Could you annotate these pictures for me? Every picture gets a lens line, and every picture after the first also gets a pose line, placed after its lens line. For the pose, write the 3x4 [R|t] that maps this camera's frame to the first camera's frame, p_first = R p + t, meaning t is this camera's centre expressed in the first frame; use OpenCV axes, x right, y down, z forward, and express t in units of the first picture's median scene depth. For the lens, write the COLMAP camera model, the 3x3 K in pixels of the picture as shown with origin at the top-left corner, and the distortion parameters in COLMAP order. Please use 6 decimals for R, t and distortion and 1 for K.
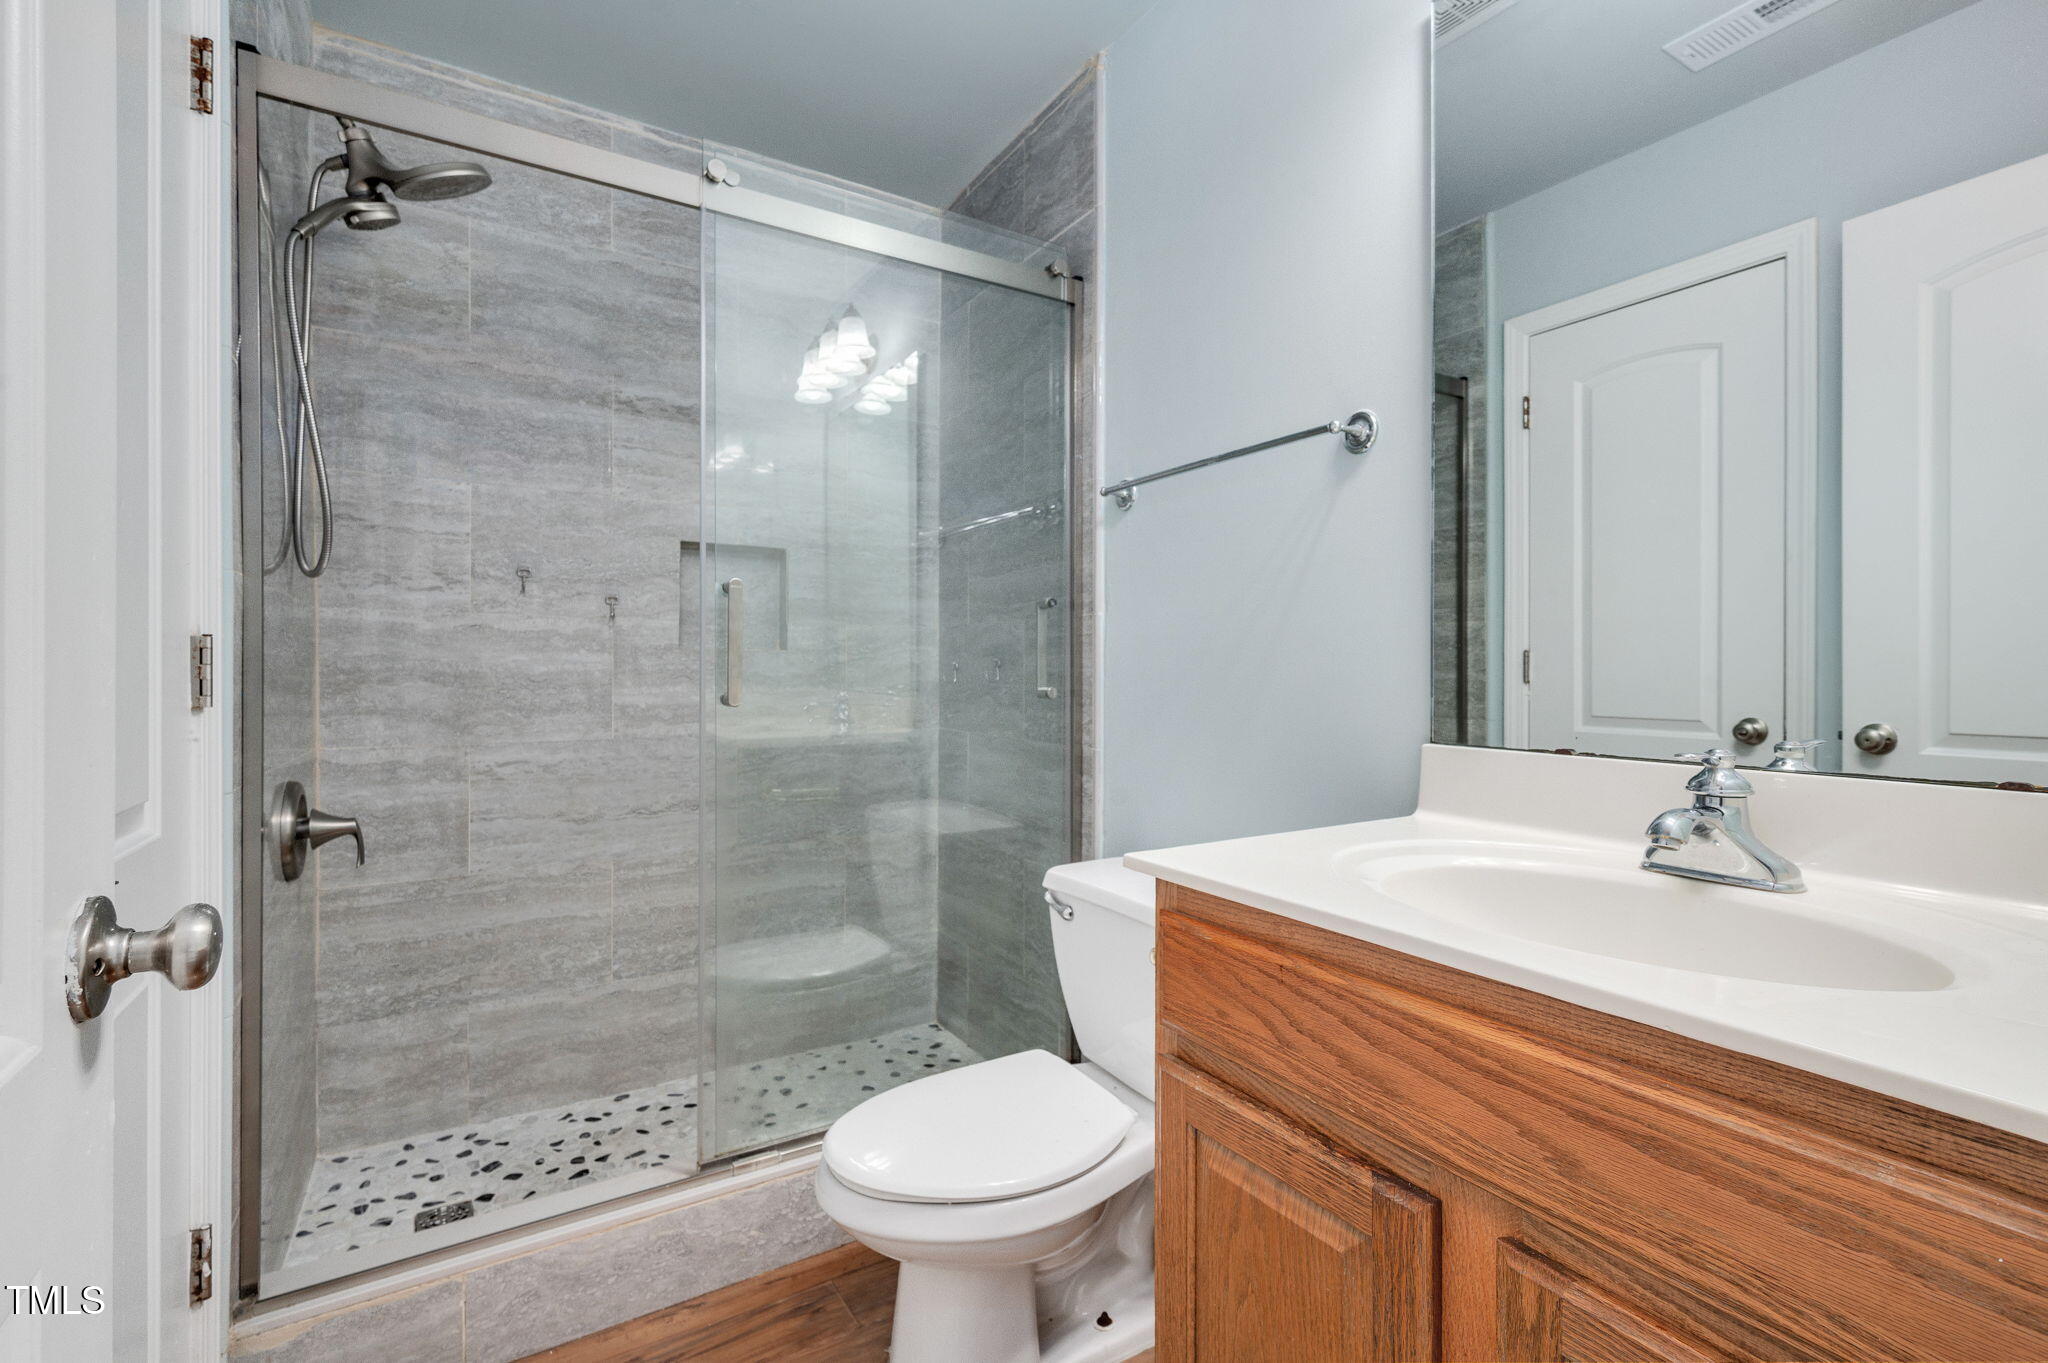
lens RADIAL K [[922.5, 0, 1015.3], [0, 922.5, 674.2], [0, 0, 1]] dist [0.000042, -0.000010]
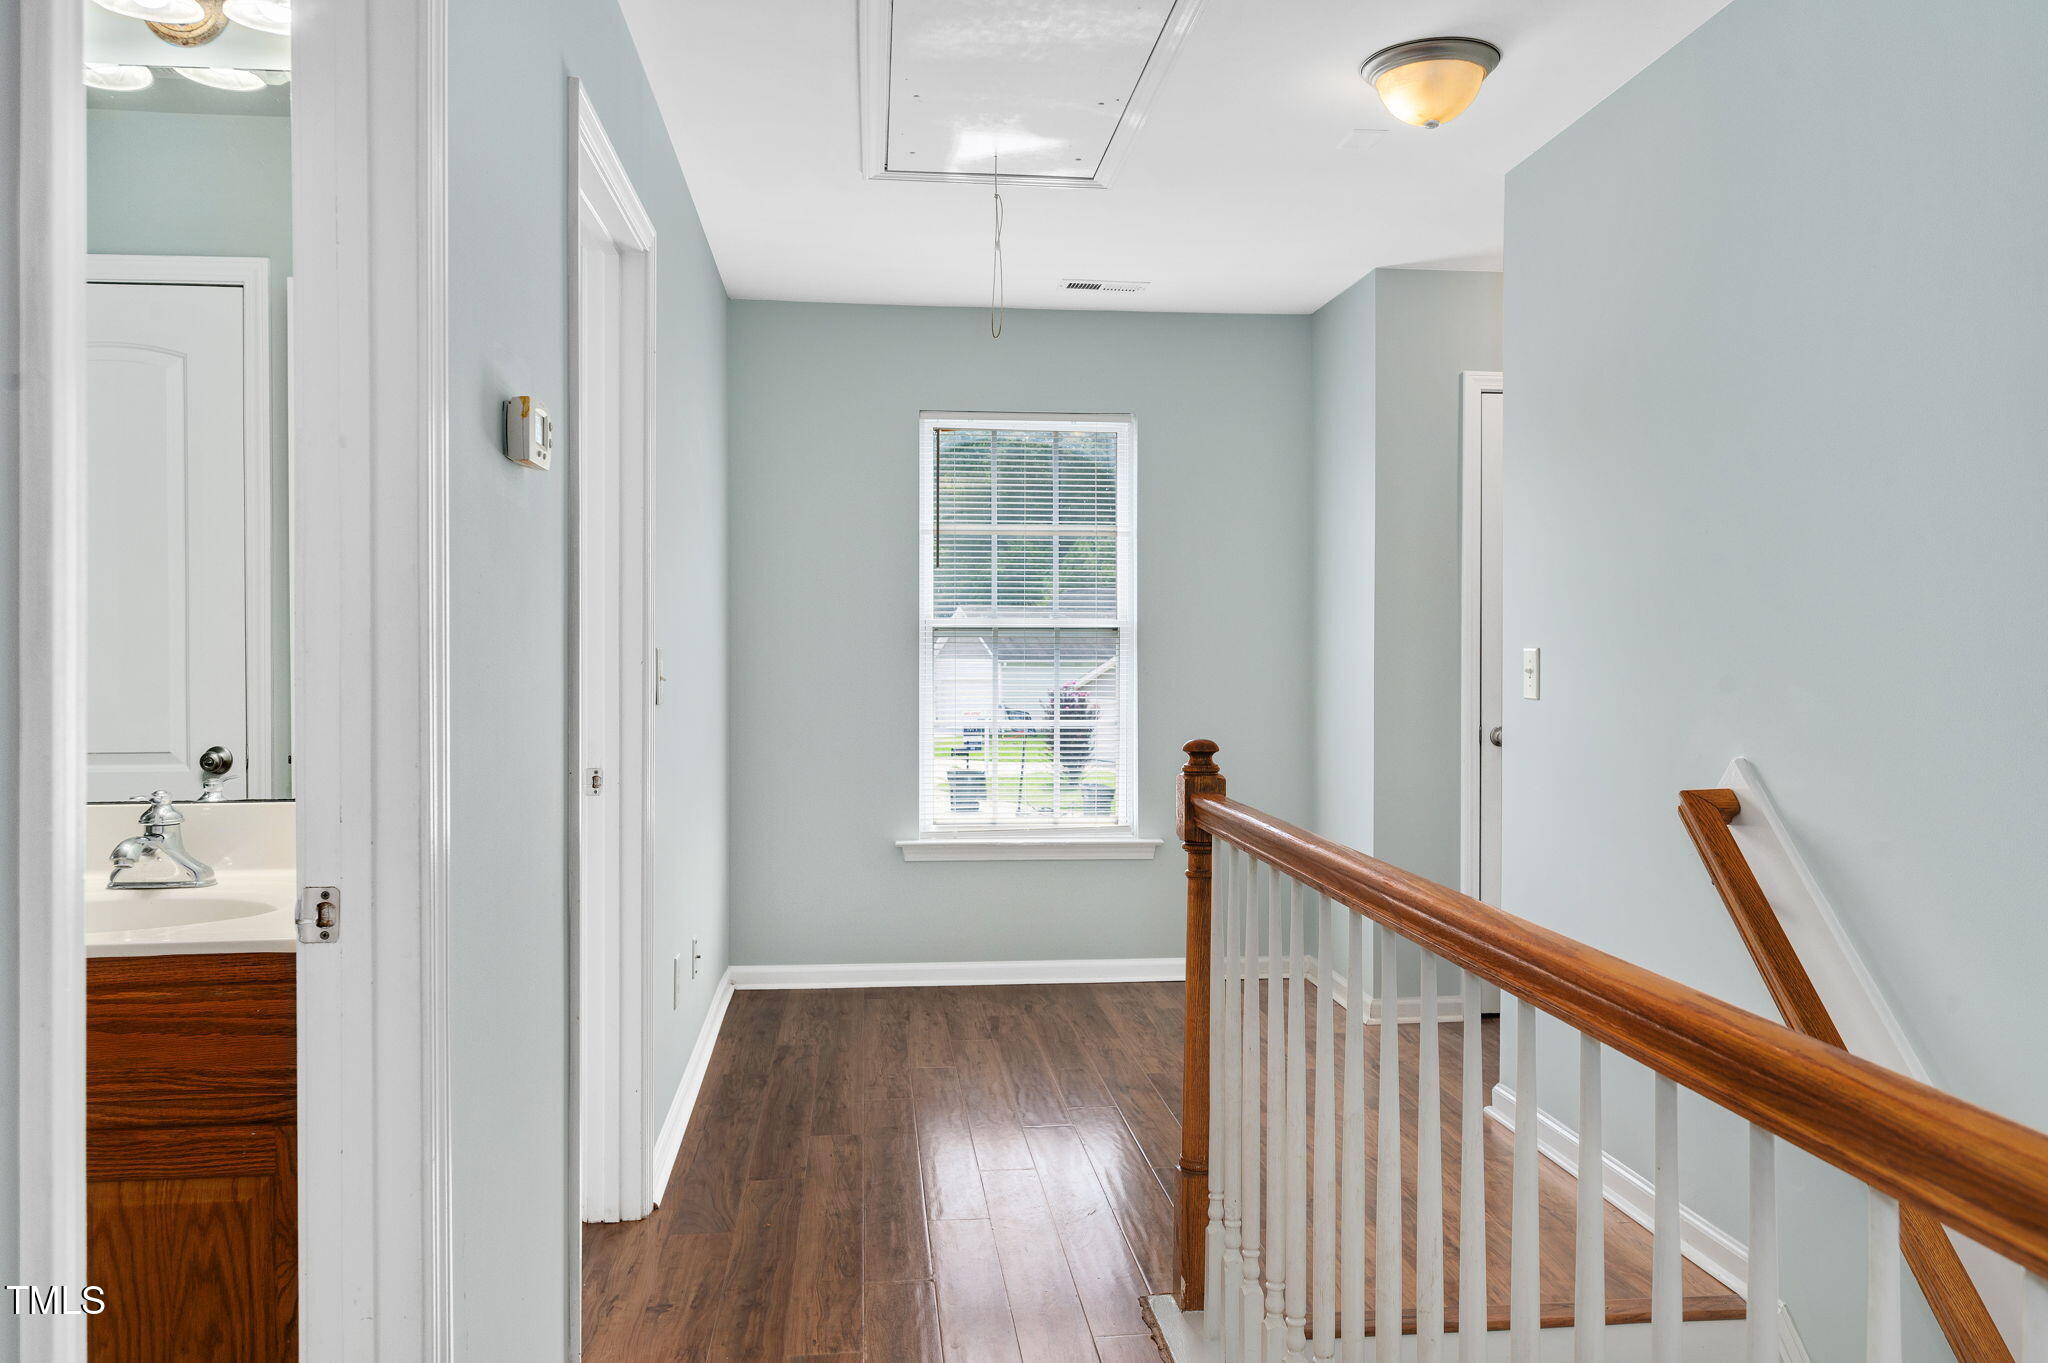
lens RADIAL K [[1492.6, 0, 1024.0], [0, 1492.6, 681.5], [0, 0, 1]] dist [-0.003590, -0.001960]
pose [[0.413783, -0.016992, 0.910217, -0.716745], [0.003169, 0.999847, 0.017224, -0.115207], [-0.910370, -0.004243, 0.413773, -1.079262]]
